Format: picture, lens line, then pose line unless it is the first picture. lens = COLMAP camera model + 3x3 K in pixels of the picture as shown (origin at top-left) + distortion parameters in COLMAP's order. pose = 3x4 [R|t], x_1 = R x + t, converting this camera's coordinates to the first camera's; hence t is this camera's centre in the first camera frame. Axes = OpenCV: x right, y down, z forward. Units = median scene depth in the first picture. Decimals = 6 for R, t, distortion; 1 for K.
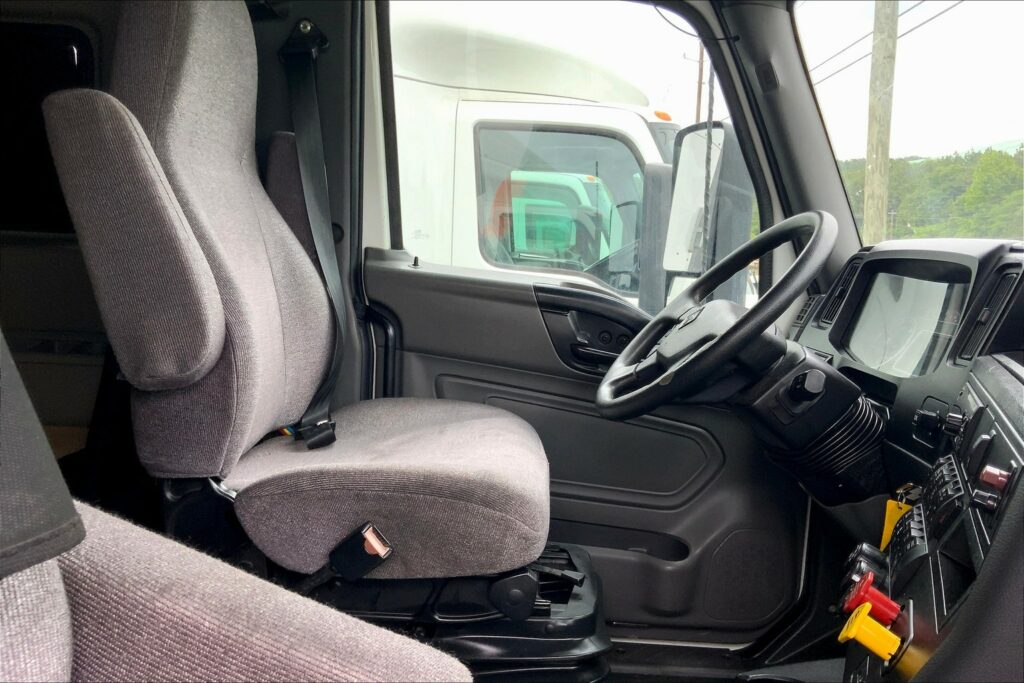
lens RADIAL K [[846.9, 0, 508.5], [0, 846.9, 338.4], [0, 0, 1]] dist [0.093928, -0.190289]
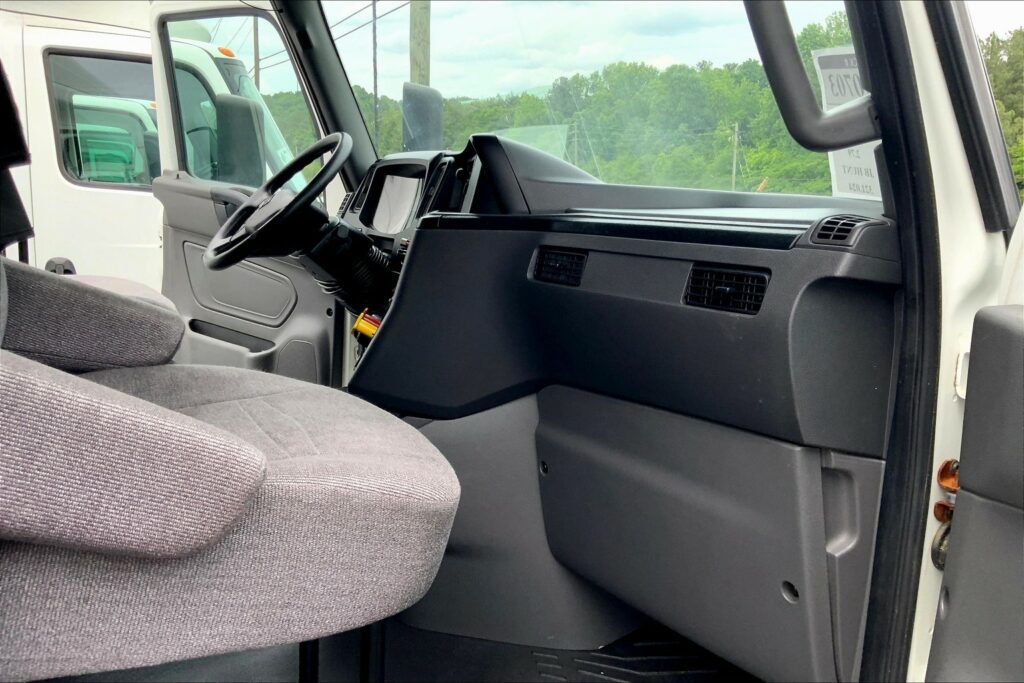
lens RADIAL K [[846.9, 0, 508.5], [0, 846.9, 338.4], [0, 0, 1]] dist [0.093928, -0.190289]
pose [[0.882850, -0.087349, 0.461462, -0.109996], [0.053033, 0.994809, 0.086845, 0.094681], [-0.466652, -0.052198, 0.882899, -0.478987]]
